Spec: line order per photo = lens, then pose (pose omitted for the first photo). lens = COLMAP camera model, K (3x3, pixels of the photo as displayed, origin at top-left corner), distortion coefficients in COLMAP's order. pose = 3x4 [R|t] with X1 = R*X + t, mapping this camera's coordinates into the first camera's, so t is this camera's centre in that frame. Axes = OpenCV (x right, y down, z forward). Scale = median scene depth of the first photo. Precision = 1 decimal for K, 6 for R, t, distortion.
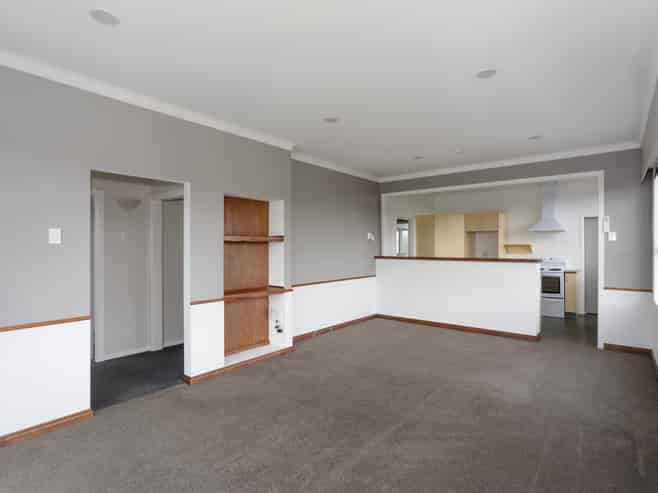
lens RADIAL K [[346.0, 0, 329.0], [0, 346.0, 246.5], [0, 0, 1]] dist [-0.003682, -0.000316]
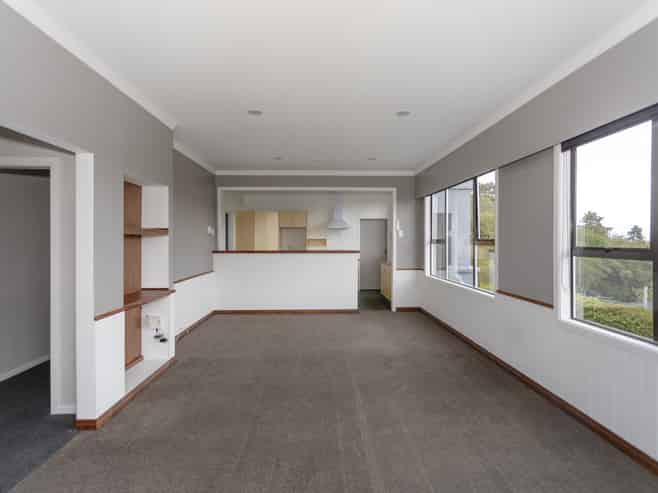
lens RADIAL K [[345.2, 0, 327.6], [0, 345.2, 237.5], [0, 0, 1]] dist [0.000866, 0.000816]
pose [[0.761995, 0.003319, 0.647574, -0.363206], [0.002543, 0.999964, -0.008117, -0.000539], [-0.647578, 0.007832, 0.761959, 0.086452]]
